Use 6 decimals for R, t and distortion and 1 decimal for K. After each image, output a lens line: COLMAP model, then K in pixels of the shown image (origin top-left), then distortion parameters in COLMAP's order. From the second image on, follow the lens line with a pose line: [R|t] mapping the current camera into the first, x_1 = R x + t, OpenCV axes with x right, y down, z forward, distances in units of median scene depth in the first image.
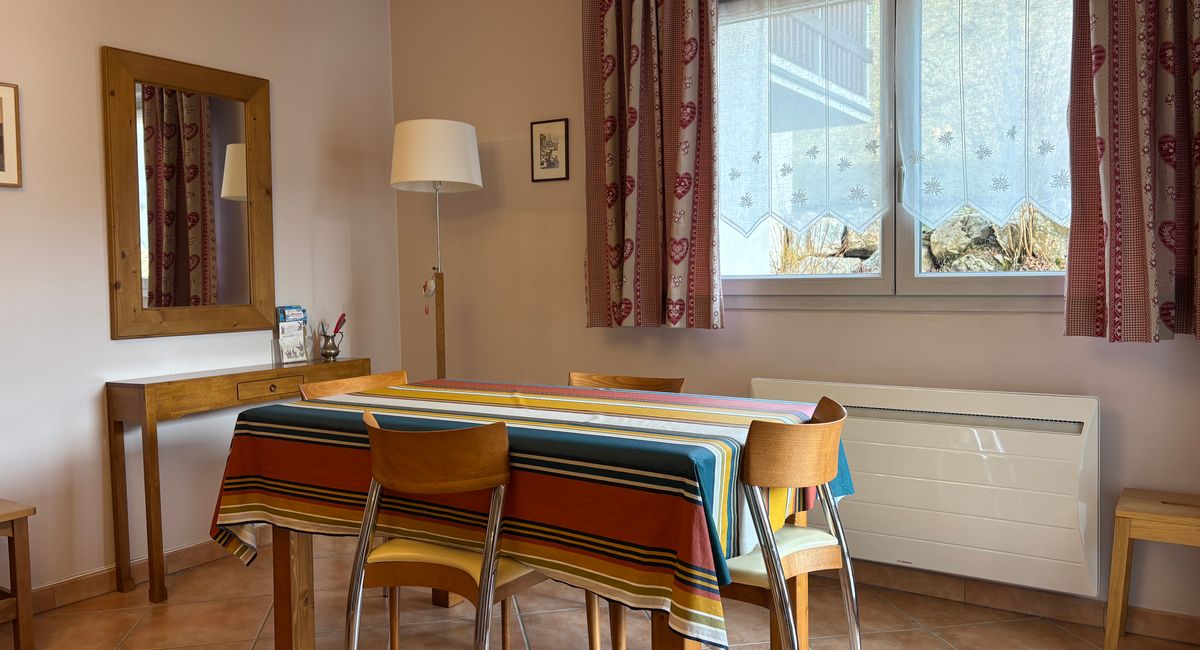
lens RADIAL K [[909.9, 0, 603.2], [0, 909.9, 319.0], [0, 0, 1]] dist [0.025520, -0.006352]
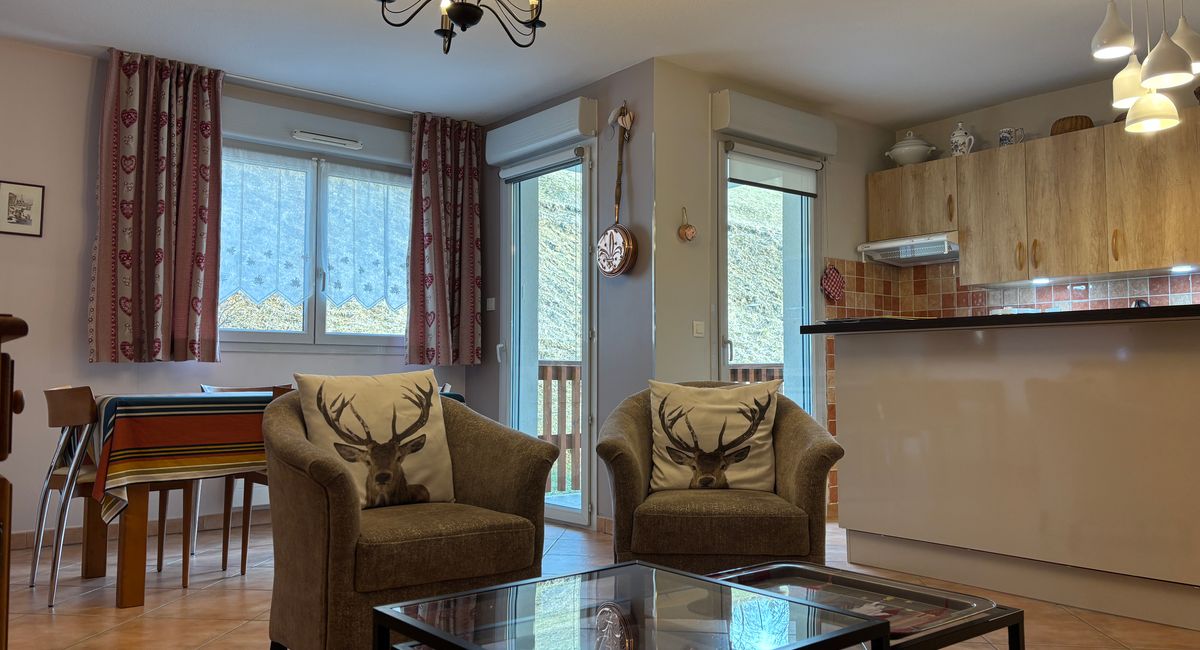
lens RADIAL K [[909.9, 0, 603.2], [0, 909.9, 319.0], [0, 0, 1]] dist [0.025520, -0.006352]
pose [[0.280056, 0.079712, 0.956668, -1.098755], [0.038881, 0.994787, -0.094270, 0.102847], [-0.959196, 0.063597, 0.275497, -0.005139]]
